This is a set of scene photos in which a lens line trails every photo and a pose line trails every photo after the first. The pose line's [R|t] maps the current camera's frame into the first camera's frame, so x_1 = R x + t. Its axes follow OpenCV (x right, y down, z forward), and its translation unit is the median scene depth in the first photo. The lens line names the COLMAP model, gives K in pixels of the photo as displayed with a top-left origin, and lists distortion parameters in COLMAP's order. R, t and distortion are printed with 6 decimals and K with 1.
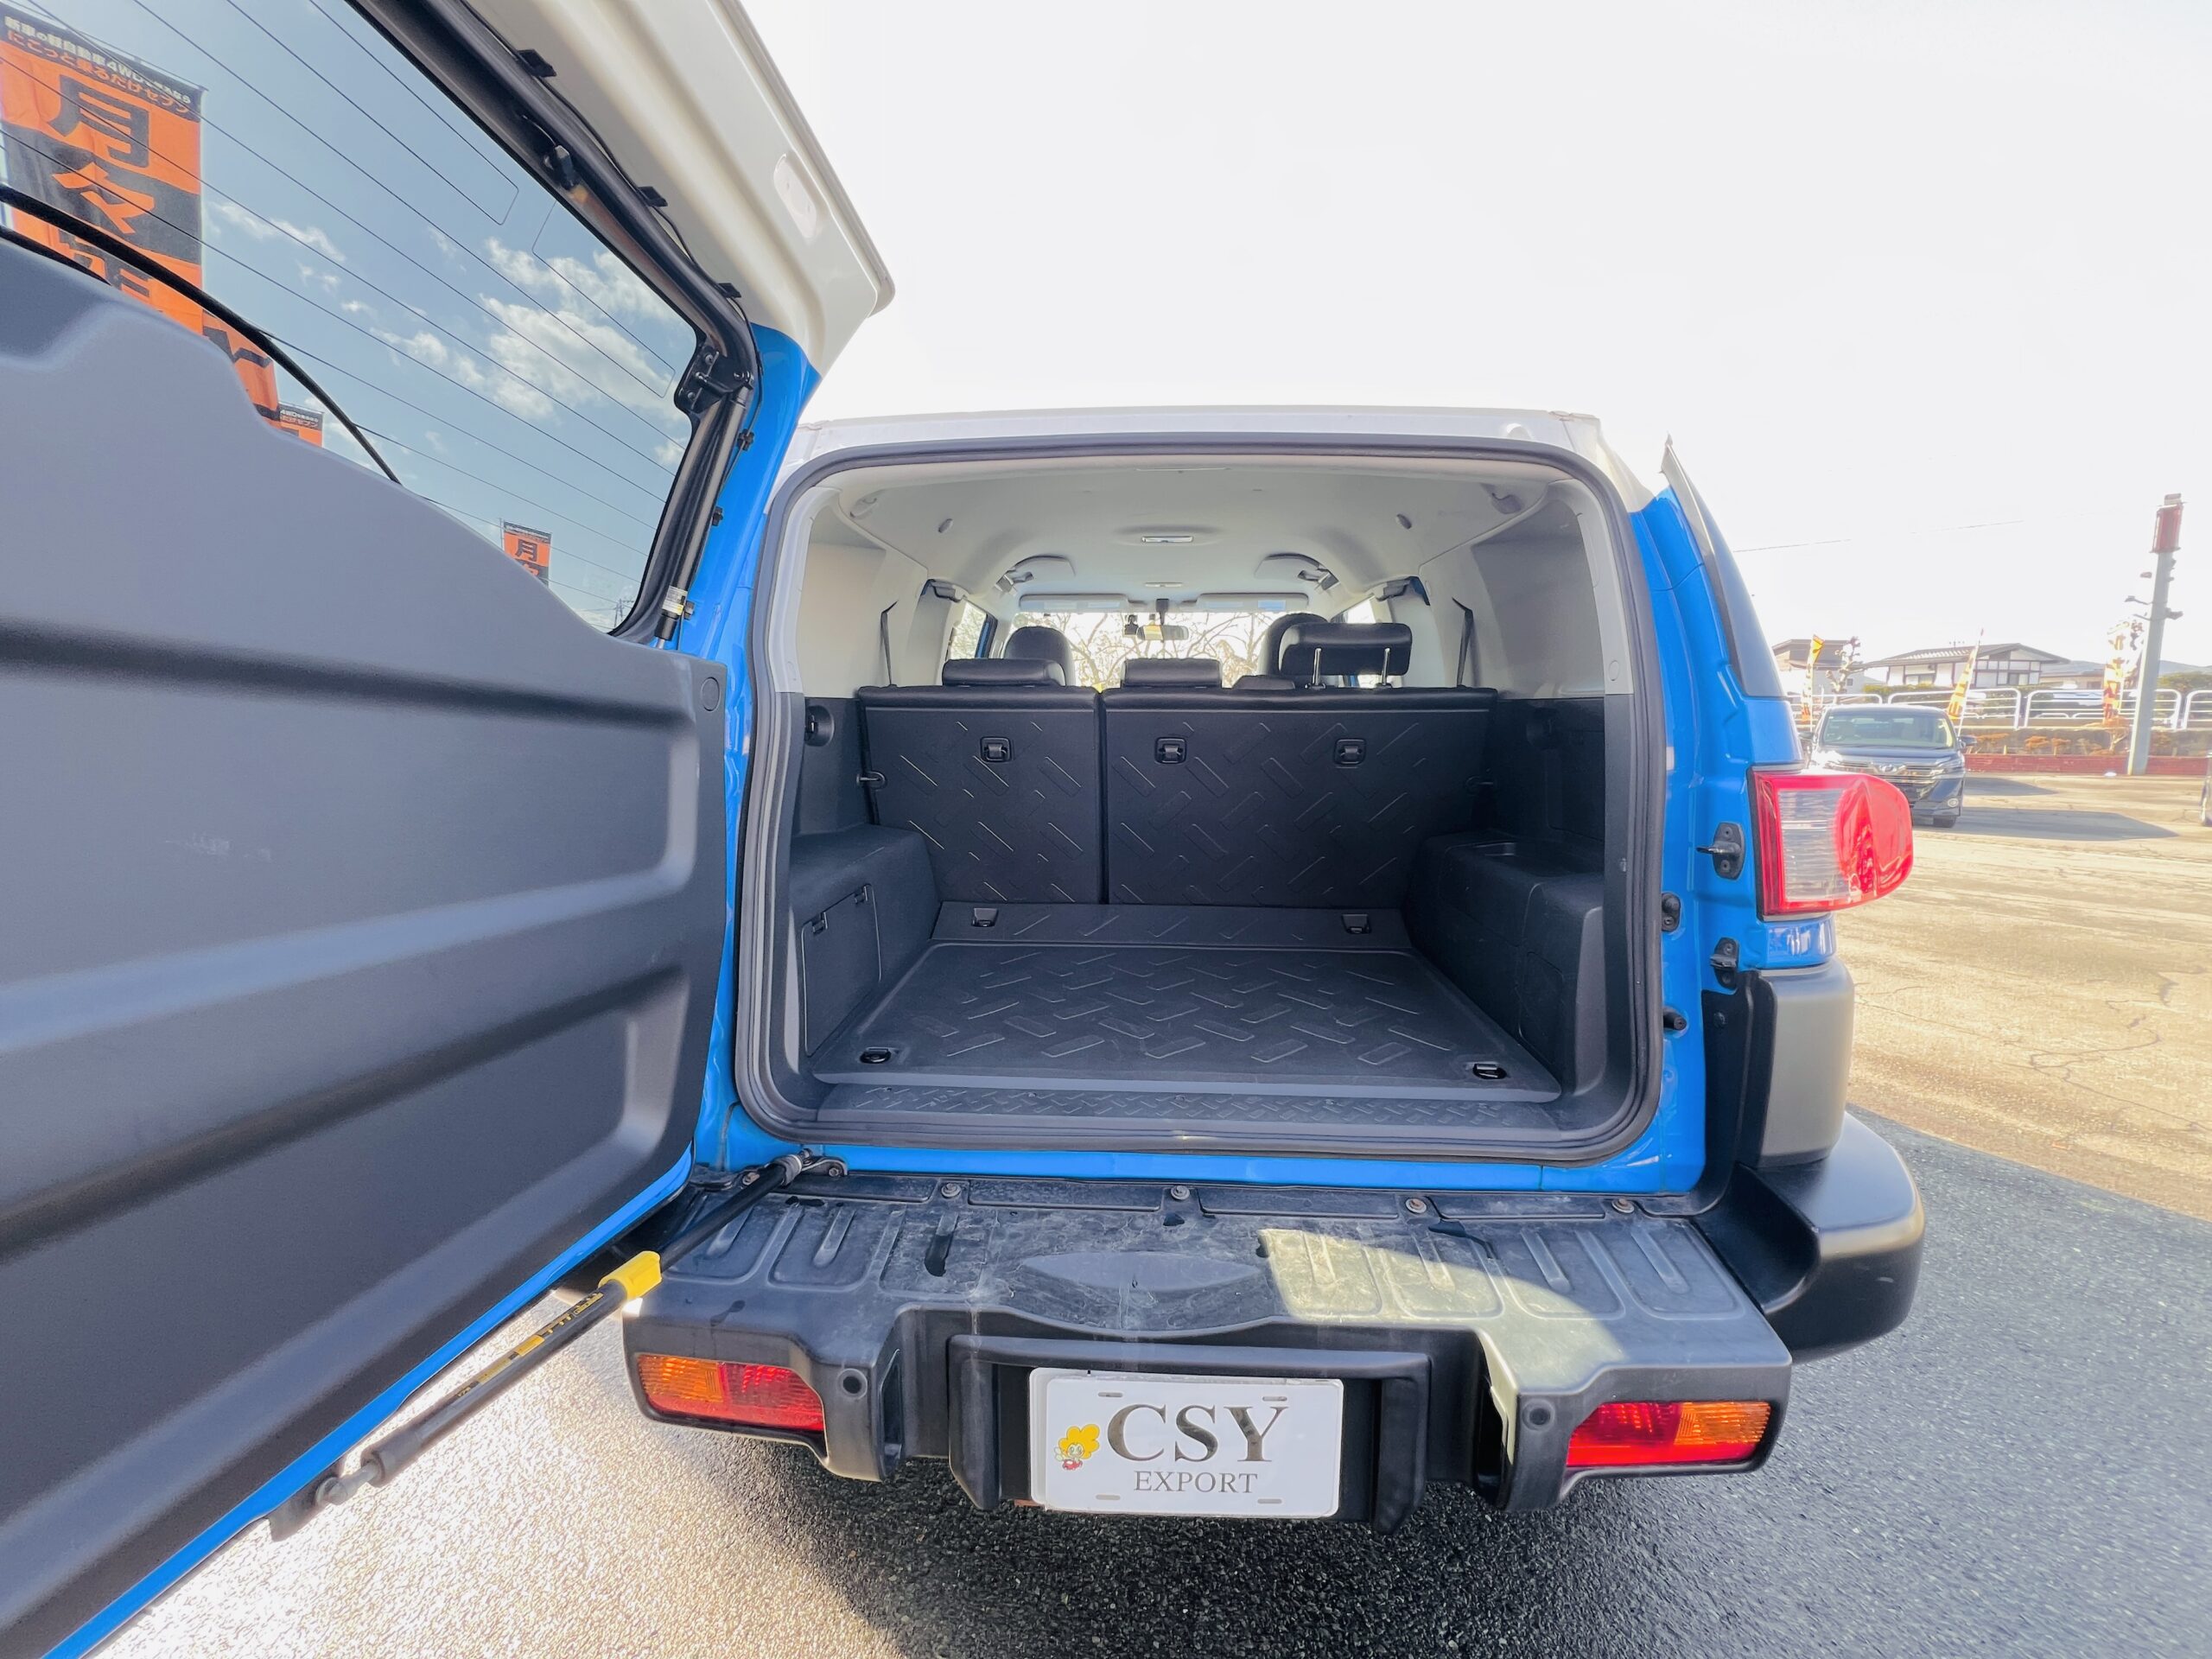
lens RADIAL K [[885.7, 0, 1103.5], [0, 885.7, 829.8], [0, 0, 1]] dist [-0.000958, -0.000133]
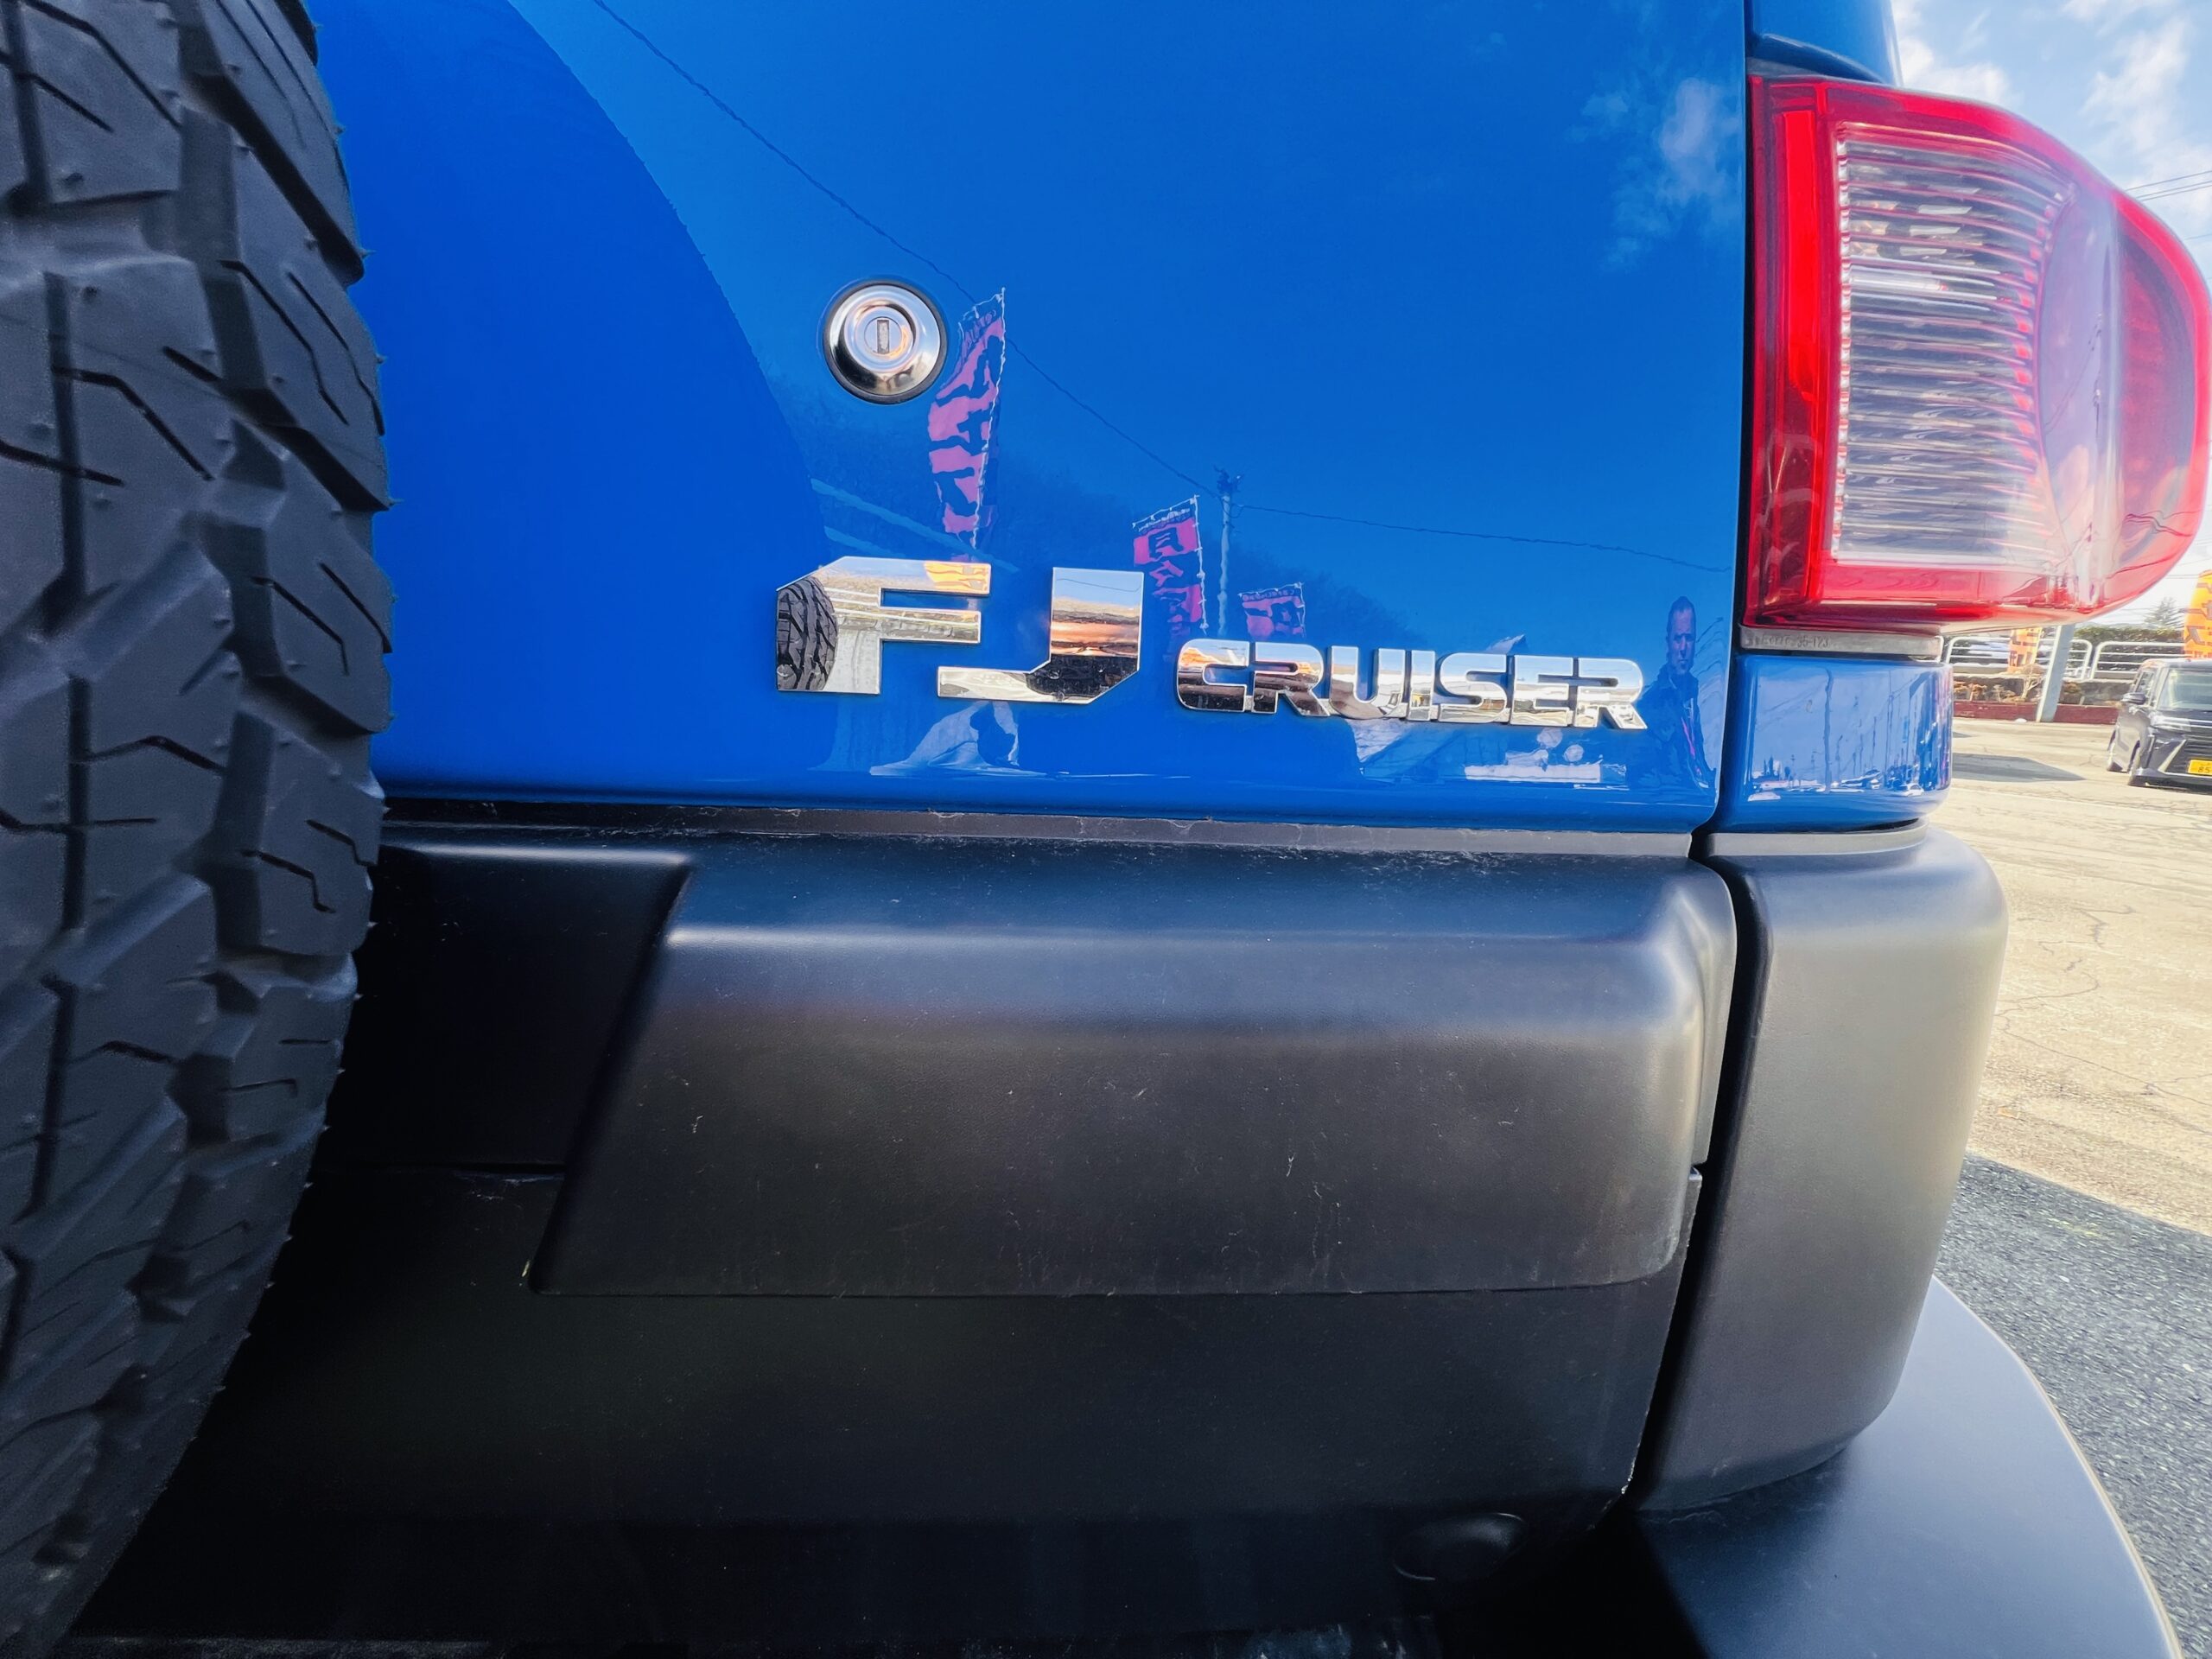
lens RADIAL K [[885.7, 0, 1103.5], [0, 885.7, 829.8], [0, 0, 1]] dist [-0.000958, -0.000133]
pose [[0.997957, 0.022625, 0.059747, 0.132629], [-0.027541, 0.996187, 0.082782, 0.034366], [-0.057646, -0.084258, 0.994775, 0.182025]]
